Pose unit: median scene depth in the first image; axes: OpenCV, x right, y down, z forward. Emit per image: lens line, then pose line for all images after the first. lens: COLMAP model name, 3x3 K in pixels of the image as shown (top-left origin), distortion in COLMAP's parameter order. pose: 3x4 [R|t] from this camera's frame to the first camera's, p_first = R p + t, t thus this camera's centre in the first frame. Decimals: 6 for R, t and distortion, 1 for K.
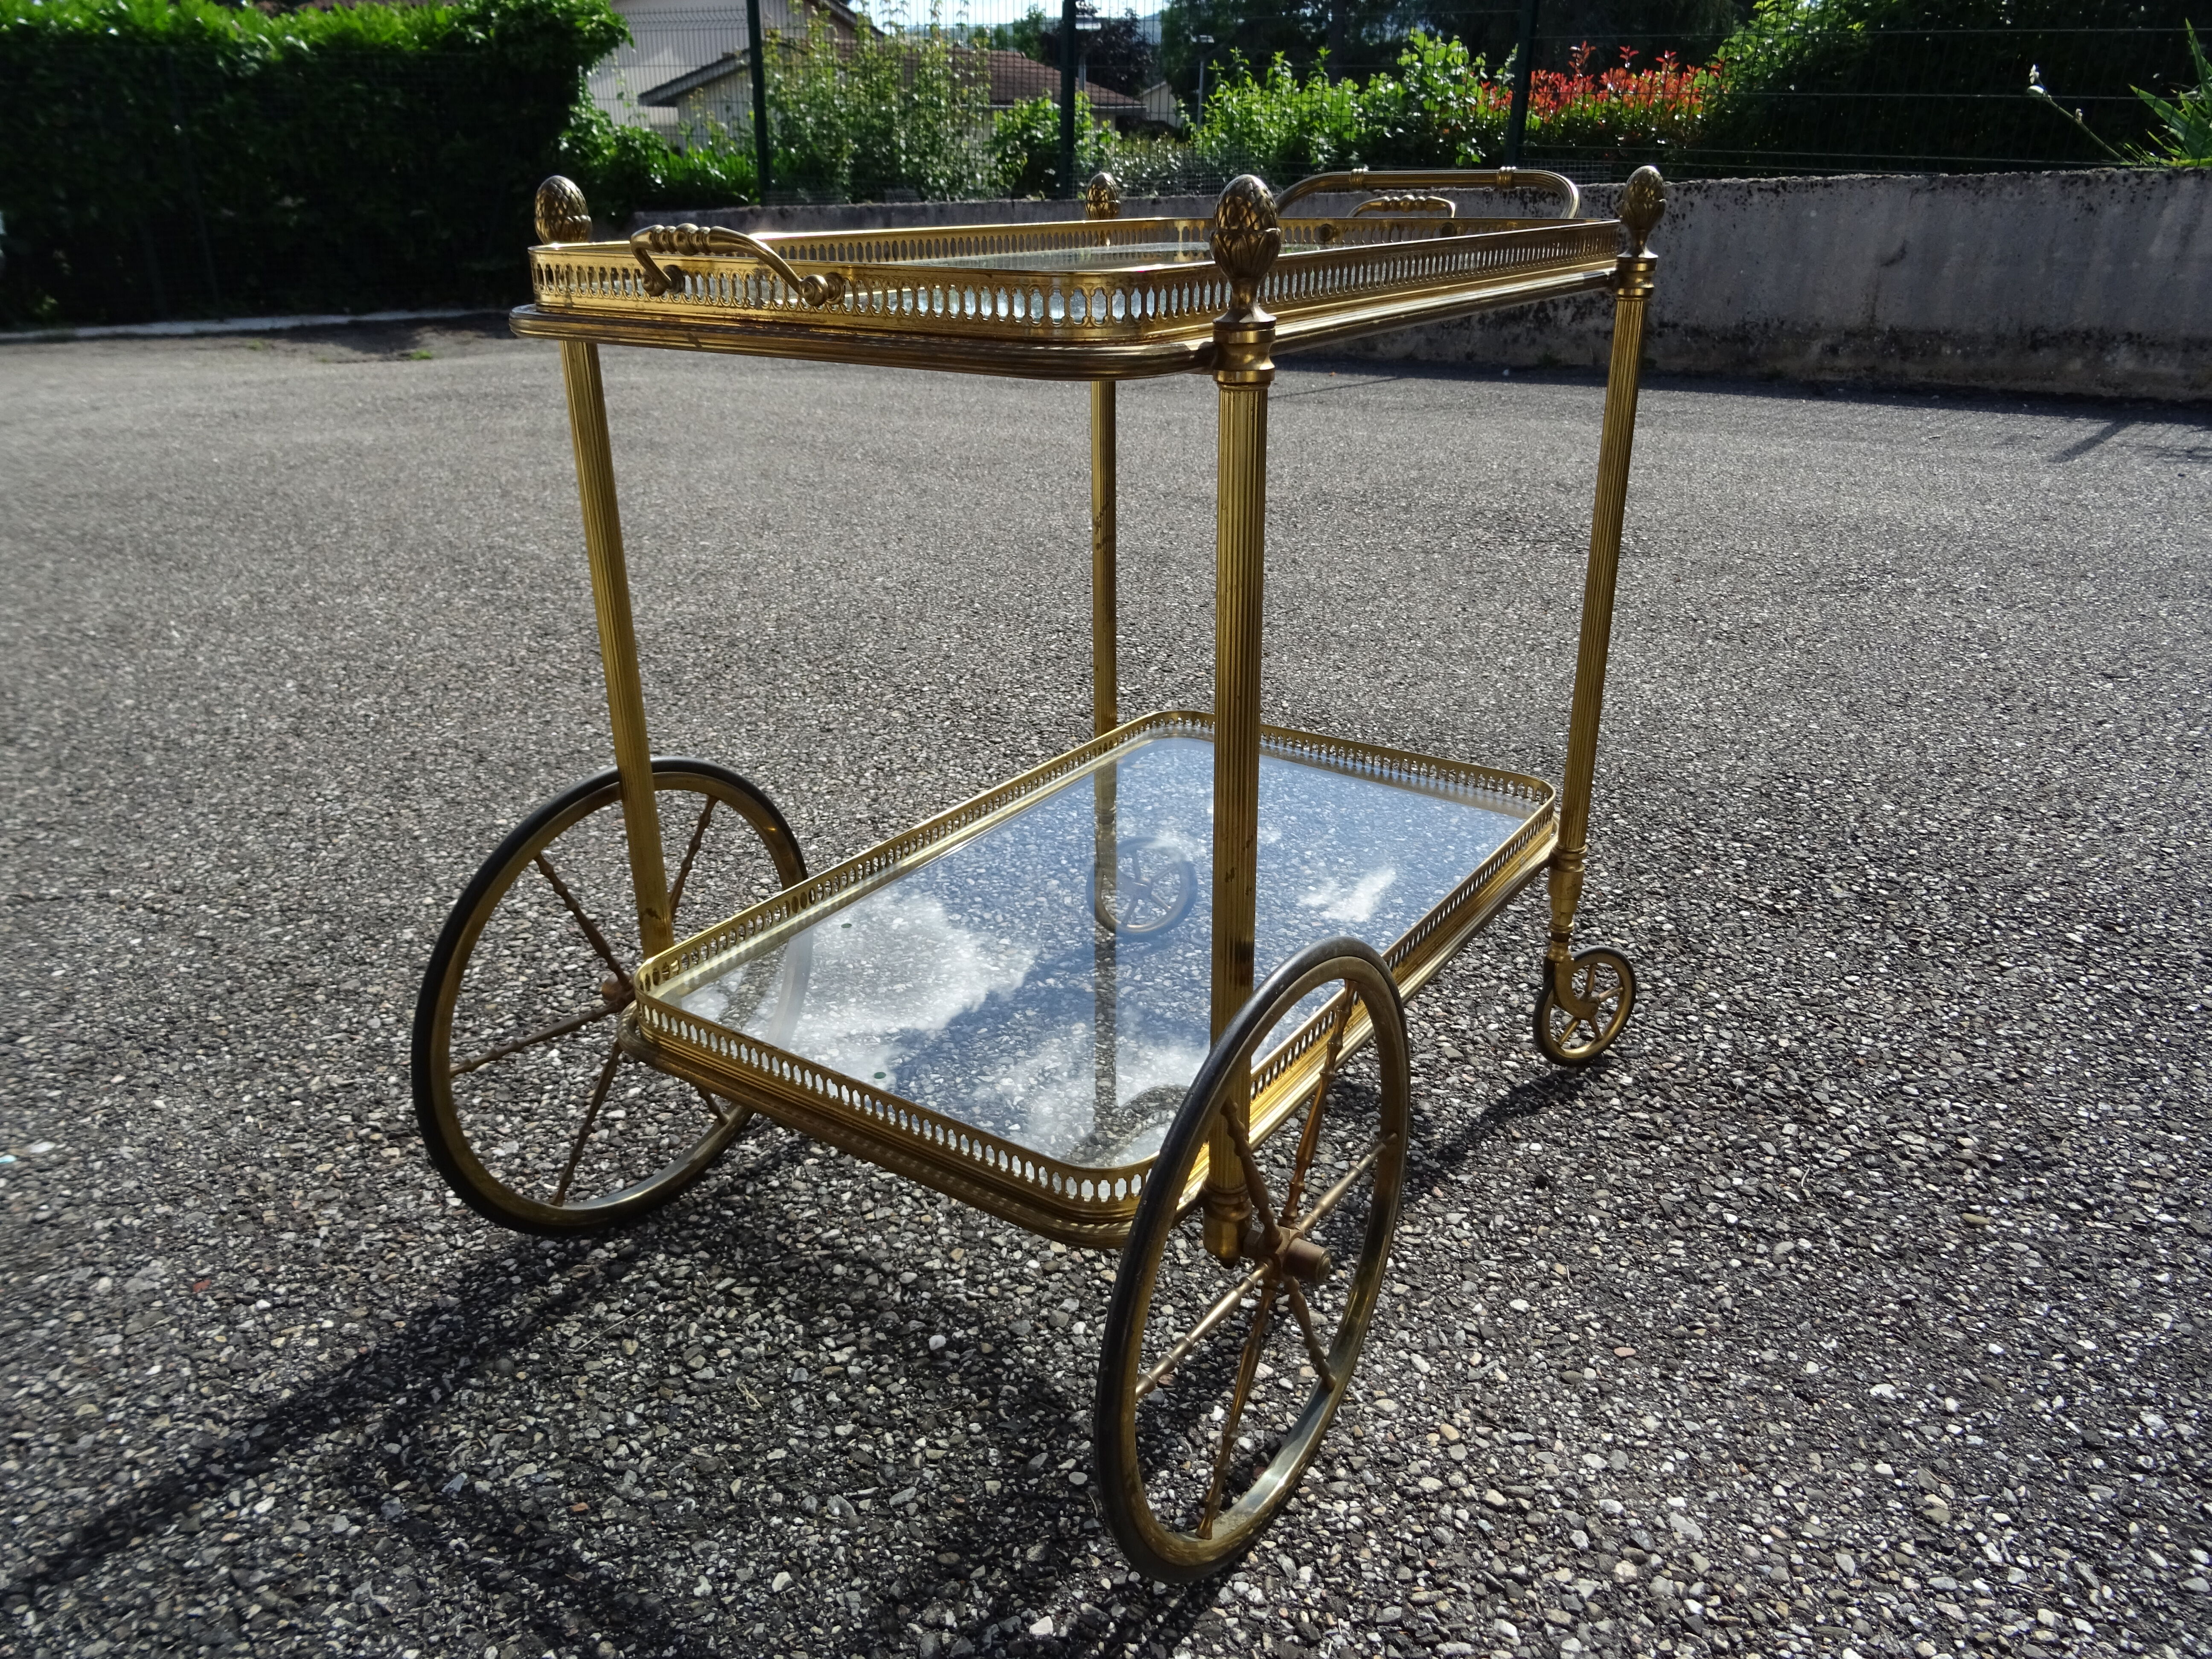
lens RADIAL K [[1582.6, 0, 1096.7], [0, 1582.6, 832.6], [0, 0, 1]] dist [0.001786, -0.007873]
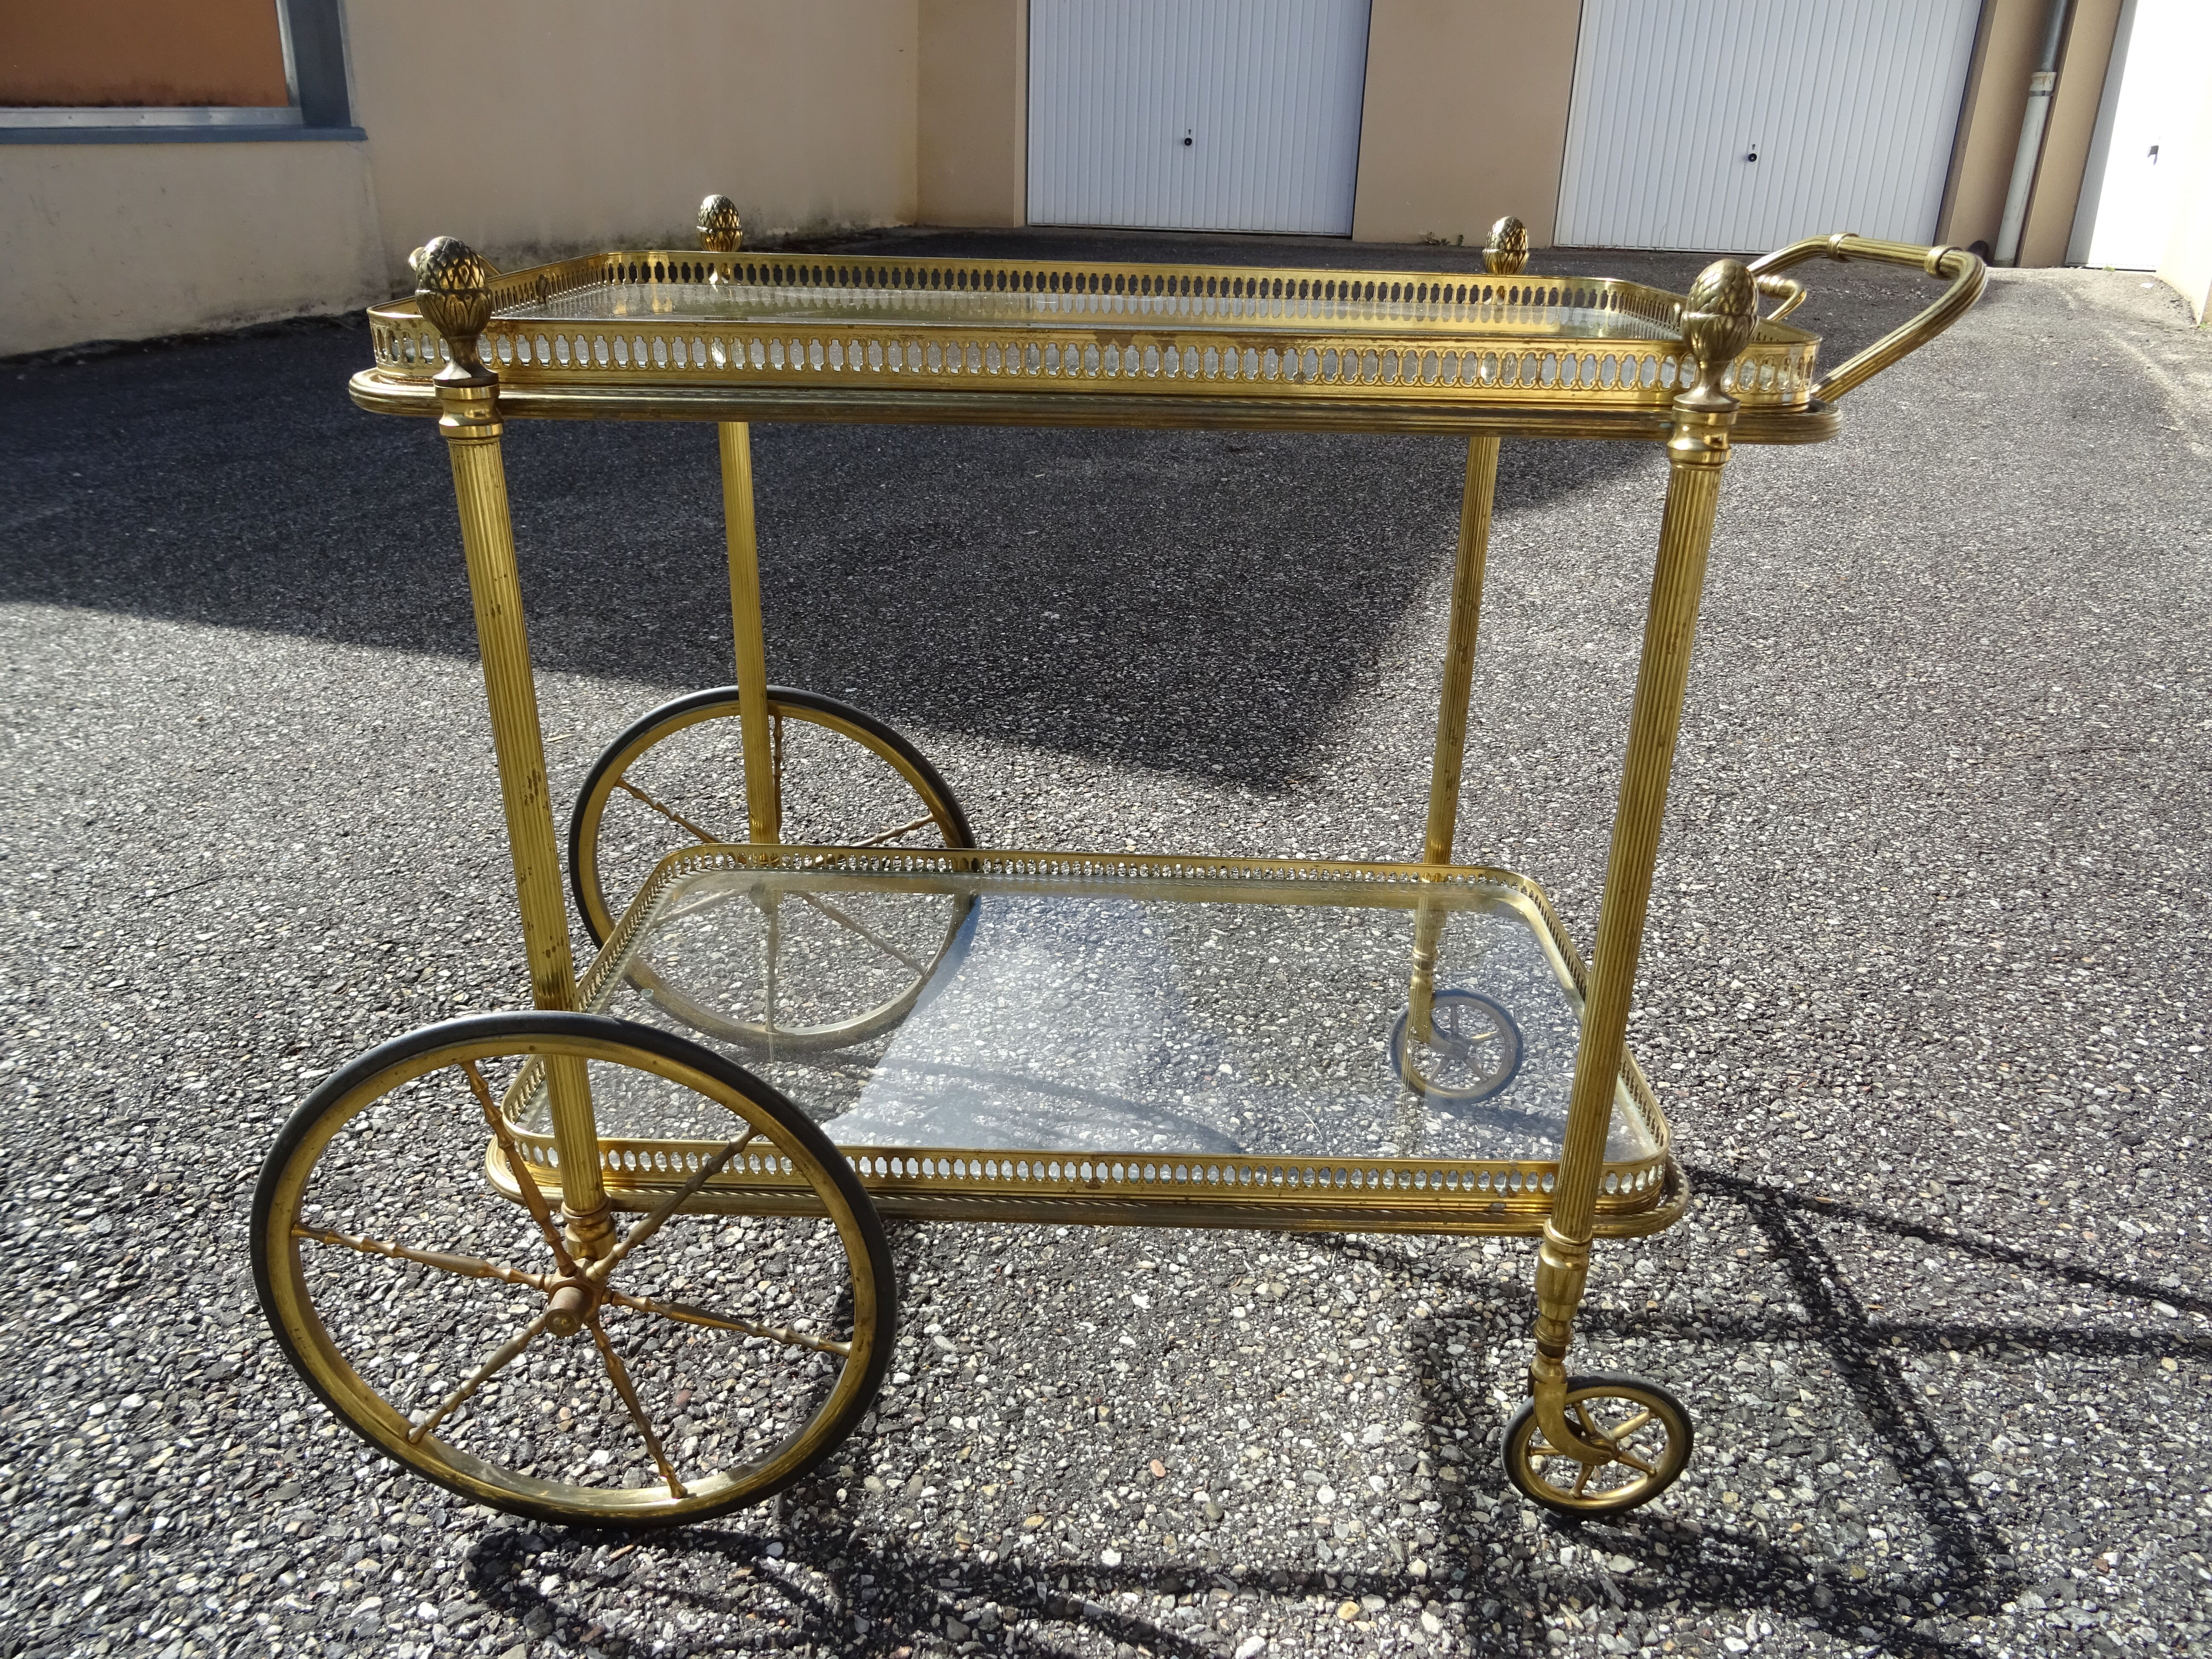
lens RADIAL K [[1582.6, 0, 1113.3], [0, 1582.6, 824.5], [0, 0, 1]] dist [0.001786, -0.007873]
pose [[-0.284910, -0.367281, 0.885399, -0.381362], [0.359438, 0.815348, 0.453885, -0.456057], [-0.888612, 0.447562, -0.100285, 1.008586]]
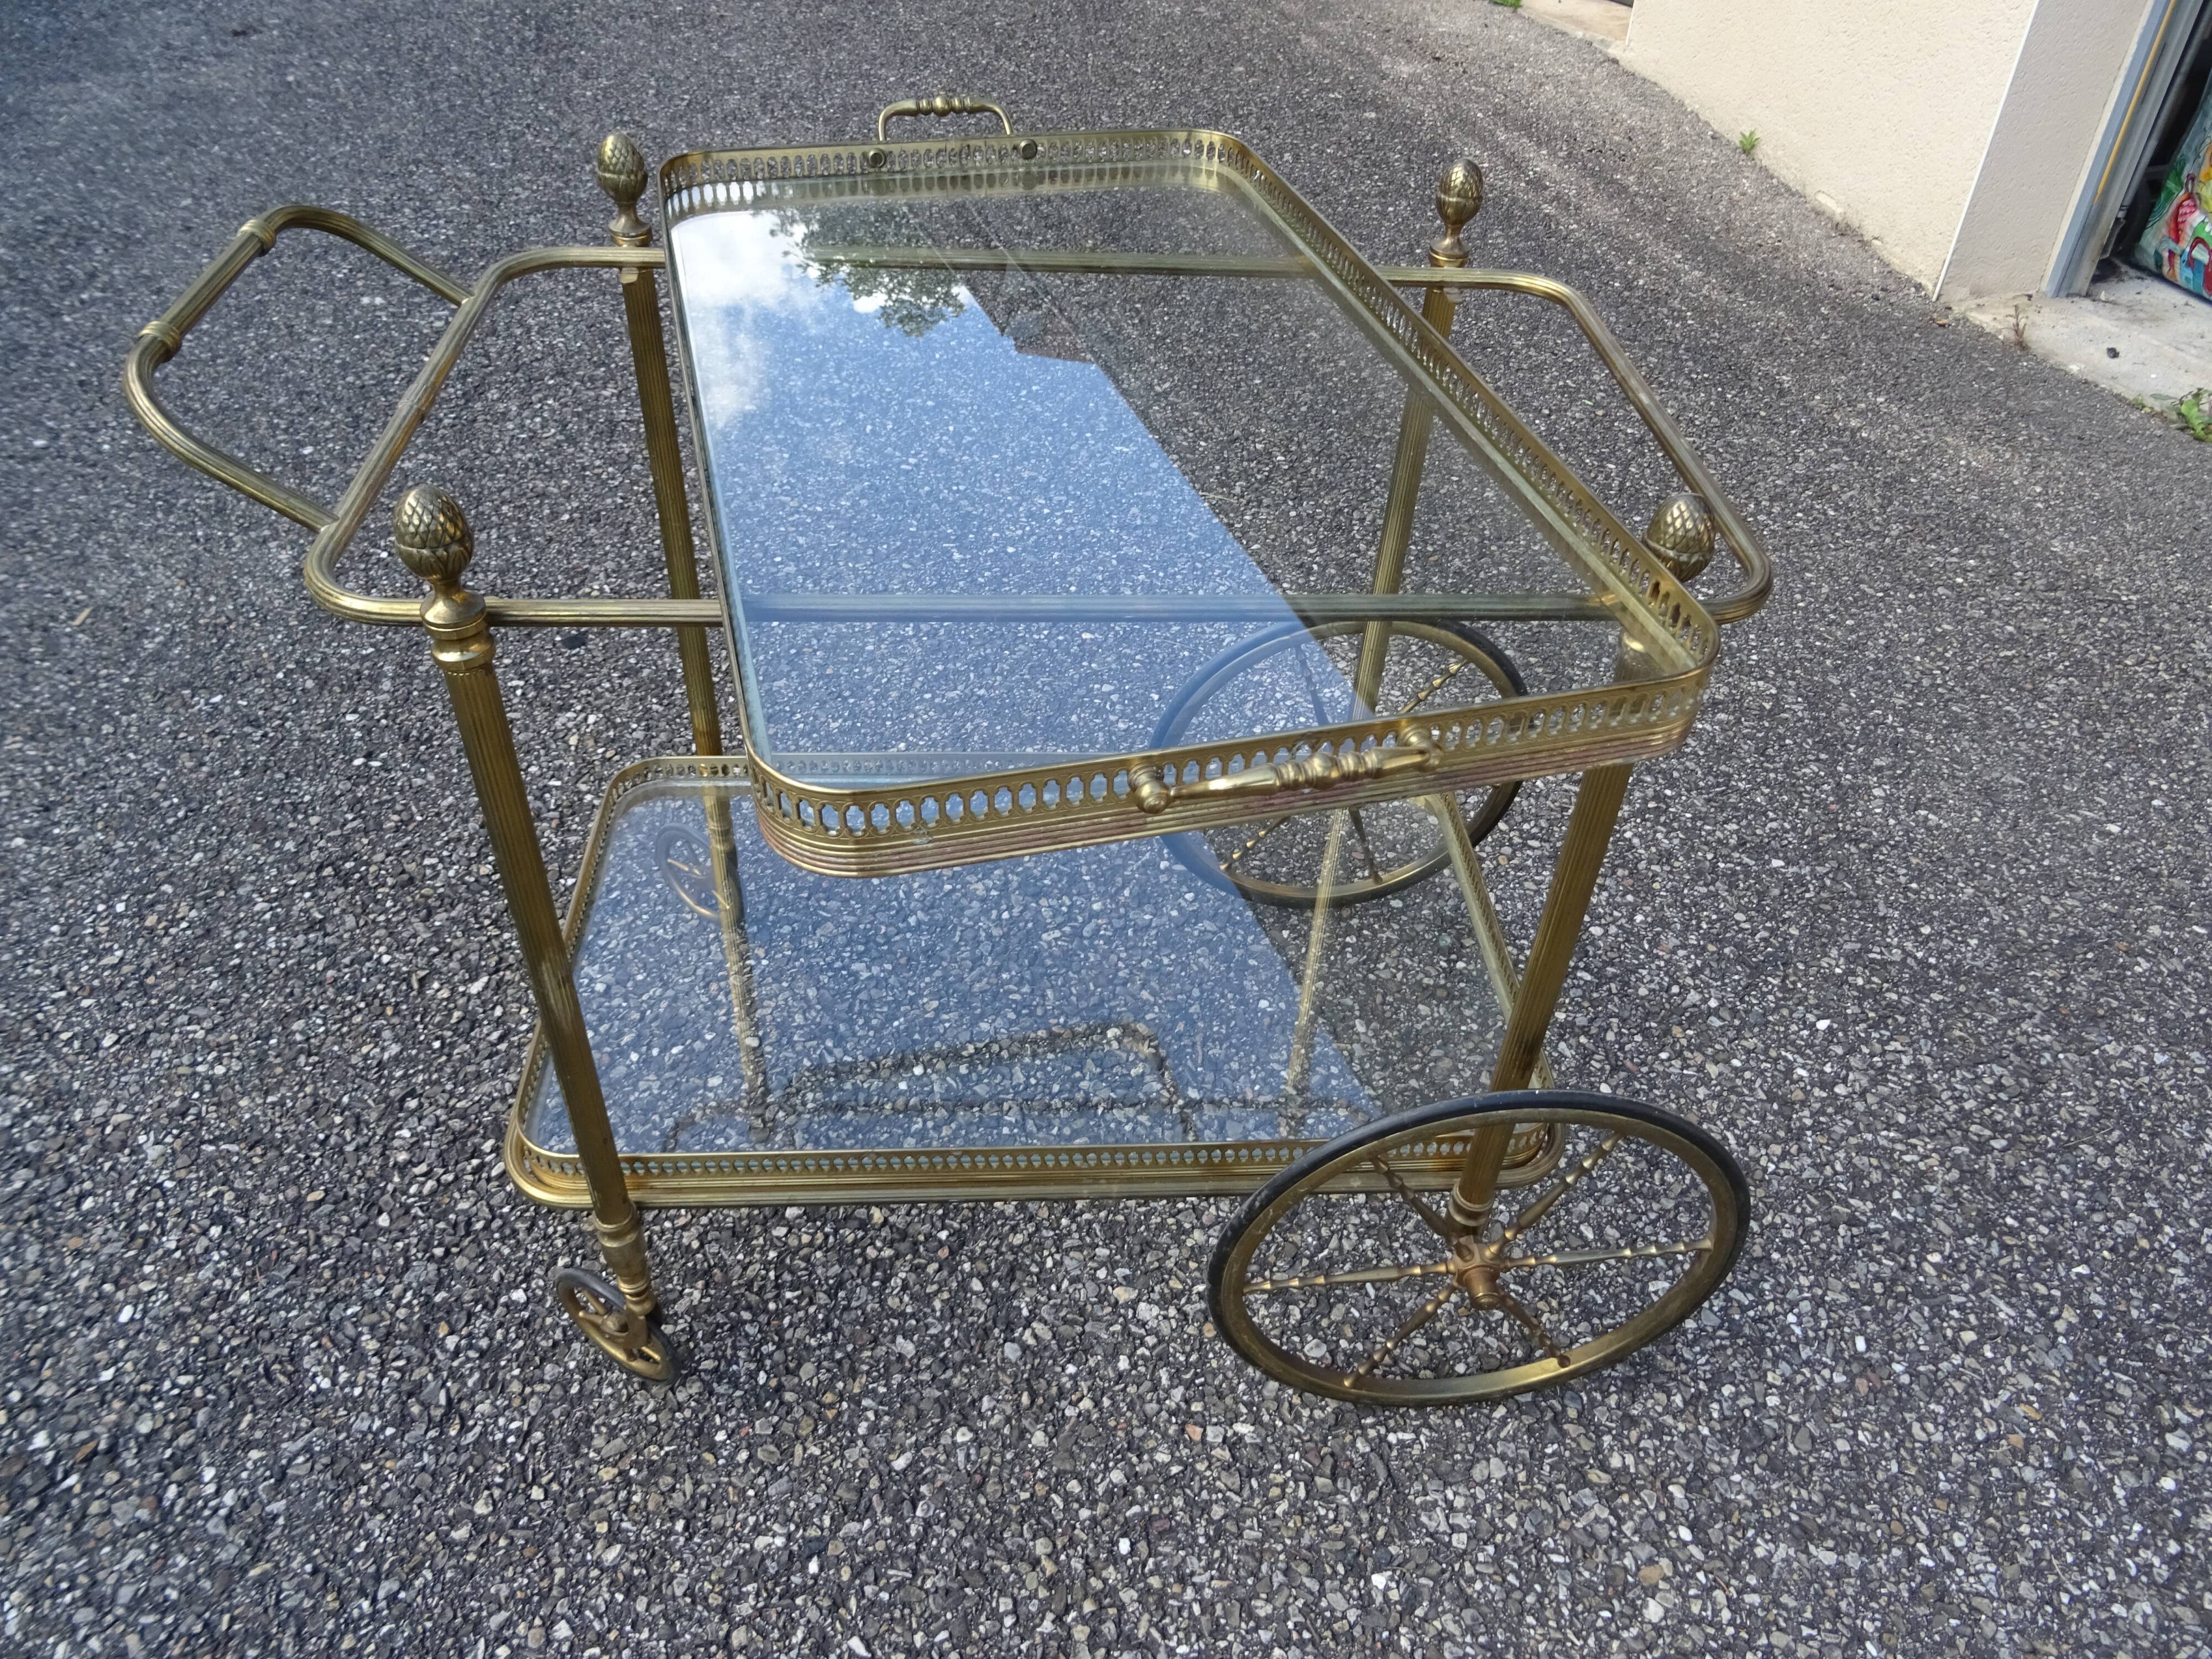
lens RADIAL K [[1590.5, 0, 1105.8], [0, 1590.5, 818.4], [0, 0, 1]] dist [0.003518, -0.010586]
pose [[-0.882941, -0.319147, 0.344327, 0.032472], [0.156284, 0.491787, 0.856575, -1.116673], [-0.442709, 0.810117, -0.384341, 1.779795]]
